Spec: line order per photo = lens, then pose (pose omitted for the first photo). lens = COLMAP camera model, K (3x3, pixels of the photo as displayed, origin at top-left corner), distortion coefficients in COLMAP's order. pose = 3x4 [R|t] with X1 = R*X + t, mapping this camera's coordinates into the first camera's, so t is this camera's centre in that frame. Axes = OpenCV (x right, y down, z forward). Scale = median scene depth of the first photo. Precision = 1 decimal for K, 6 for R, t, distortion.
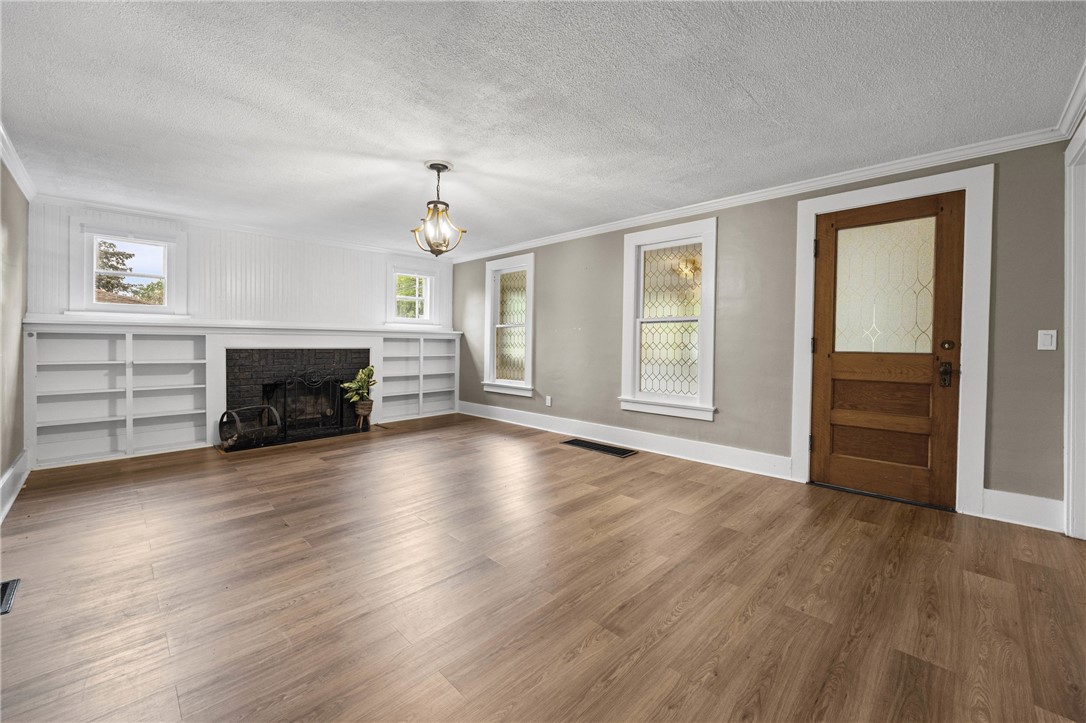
lens RADIAL K [[456.2, 0, 546.8], [0, 456.2, 346.7], [0, 0, 1]] dist [-0.000687, 0.000278]
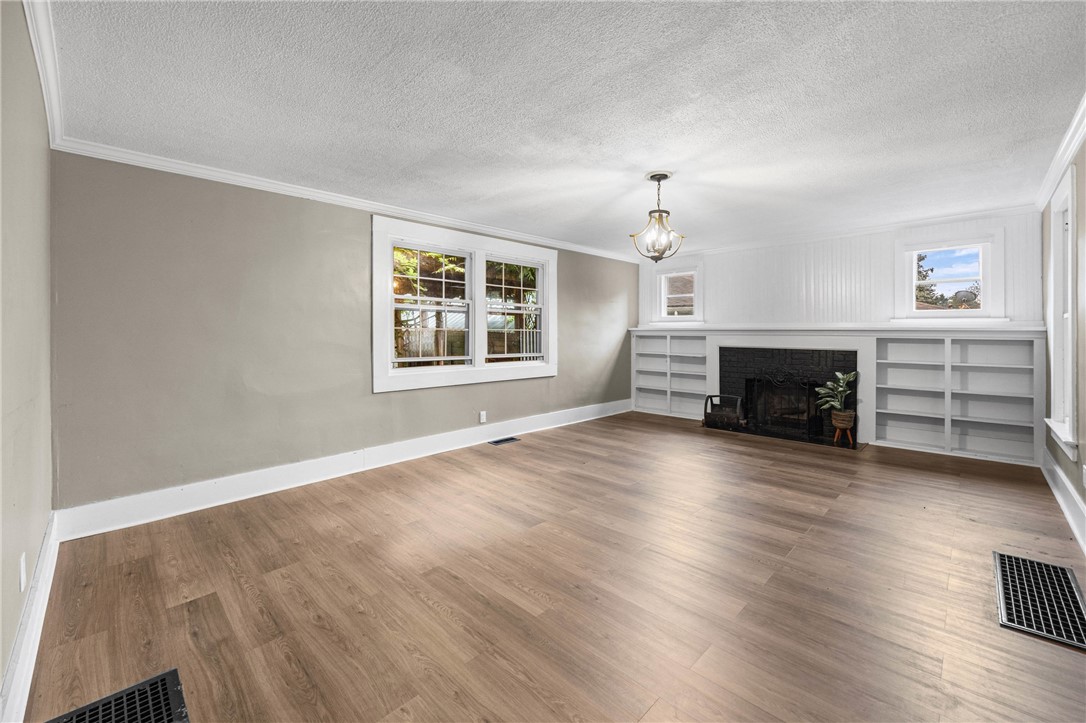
lens RADIAL K [[456.7, 0, 536.5], [0, 456.7, 329.0], [0, 0, 1]] dist [0.000227, 0.000342]
pose [[-0.051986, -0.015371, -0.998530, 0.742243], [-0.015210, 0.999778, -0.014599, -0.023549], [0.998532, 0.014428, -0.052208, 0.708179]]
